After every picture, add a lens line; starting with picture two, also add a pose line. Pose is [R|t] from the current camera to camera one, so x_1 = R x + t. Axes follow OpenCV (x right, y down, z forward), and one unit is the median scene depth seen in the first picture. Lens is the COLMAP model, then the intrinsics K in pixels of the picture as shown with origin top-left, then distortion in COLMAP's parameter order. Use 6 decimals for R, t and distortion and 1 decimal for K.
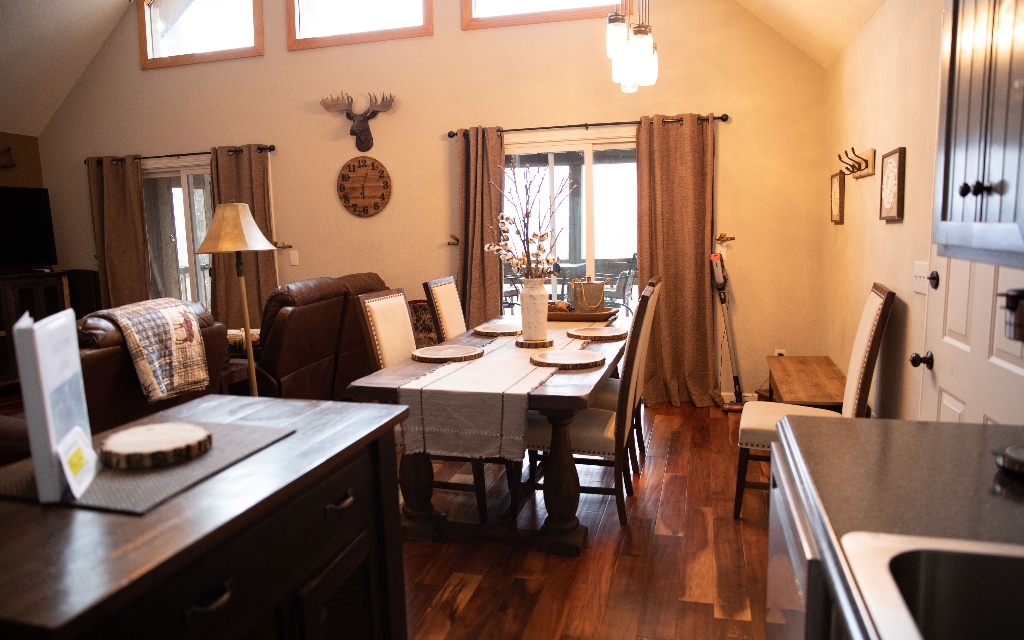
lens RADIAL K [[694.5, 0, 516.3], [0, 694.5, 318.4], [0, 0, 1]] dist [-0.093066, 0.059794]
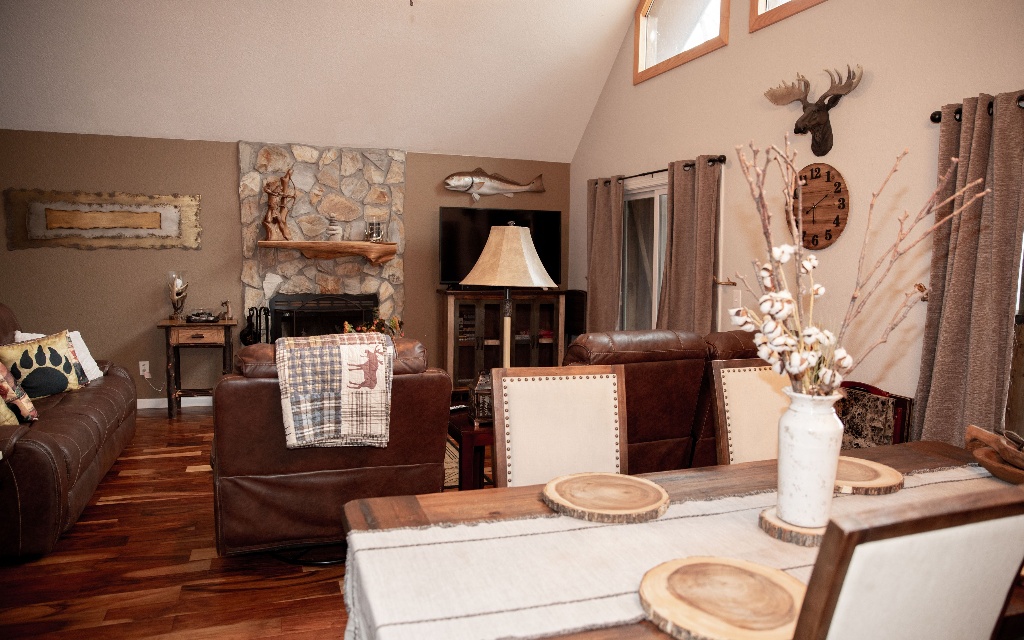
lens RADIAL K [[694.5, 0, 509.8], [0, 694.5, 317.4], [0, 0, 1]] dist [-0.093066, 0.059794]
pose [[0.564513, 0.108799, -0.818222, 0.182070], [-0.140931, 0.989424, 0.034332, -0.061638], [0.813304, 0.095932, 0.573876, 0.371877]]
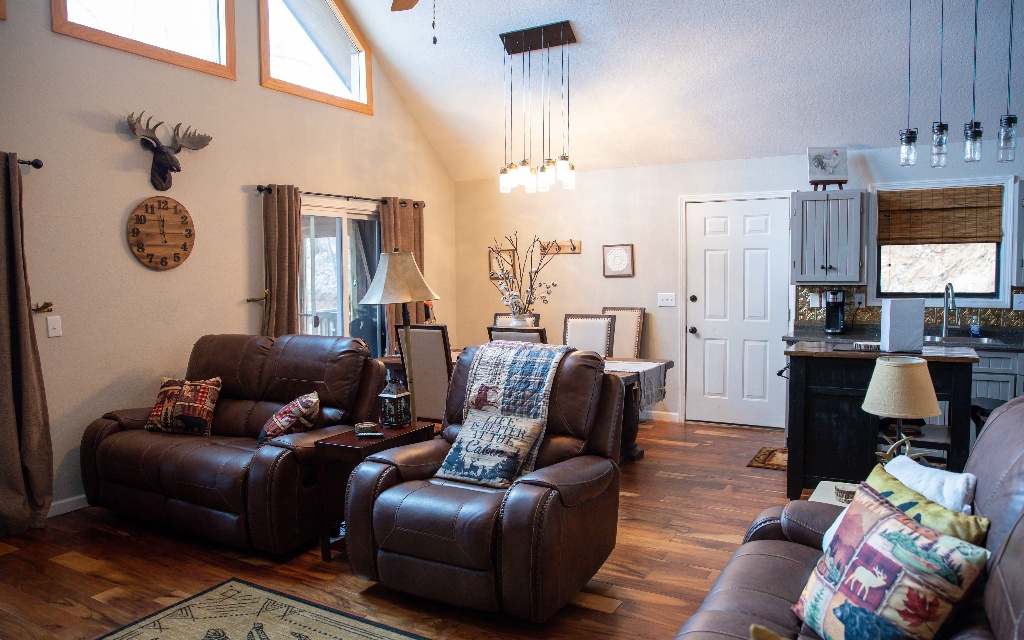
lens RADIAL K [[749.0, 0, 504.9], [0, 749.0, 330.1], [0, 0, 1]] dist [-0.075196, 0.019665]
pose [[0.268829, -0.046560, 0.962062, -0.970854], [0.143766, 0.989582, 0.007719, -0.026505], [-0.952398, 0.136236, 0.272722, 0.399081]]
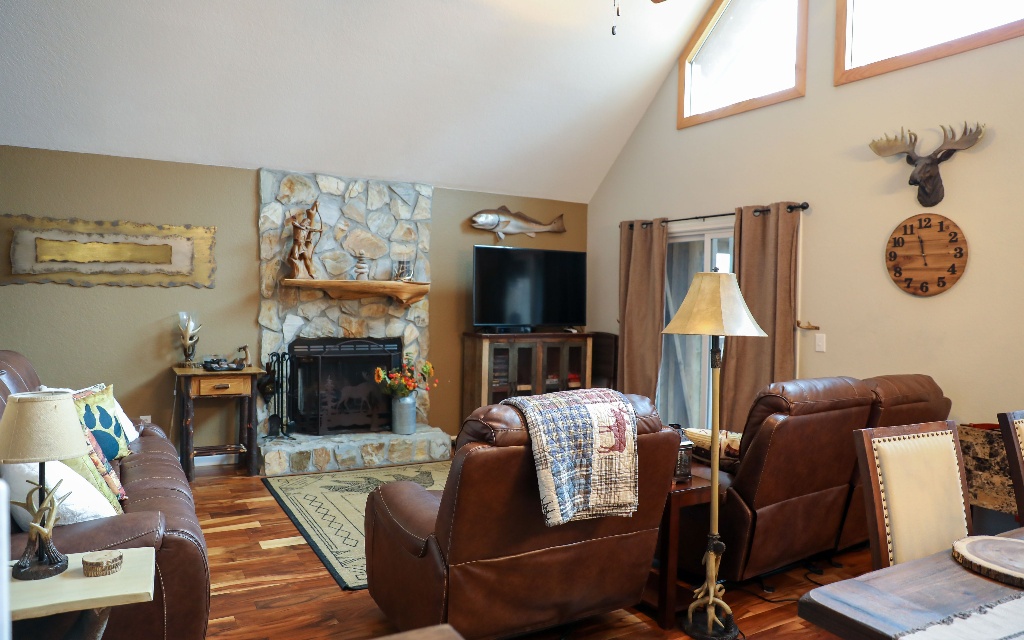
lens RADIAL K [[694.5, 0, 509.8], [0, 694.5, 315.4], [0, 0, 1]] dist [-0.093066, 0.059794]
pose [[0.697774, 0.064171, -0.713438, -0.014835], [-0.136742, 0.989596, -0.044730, -0.037231], [0.703145, 0.128768, 0.699289, 0.208542]]
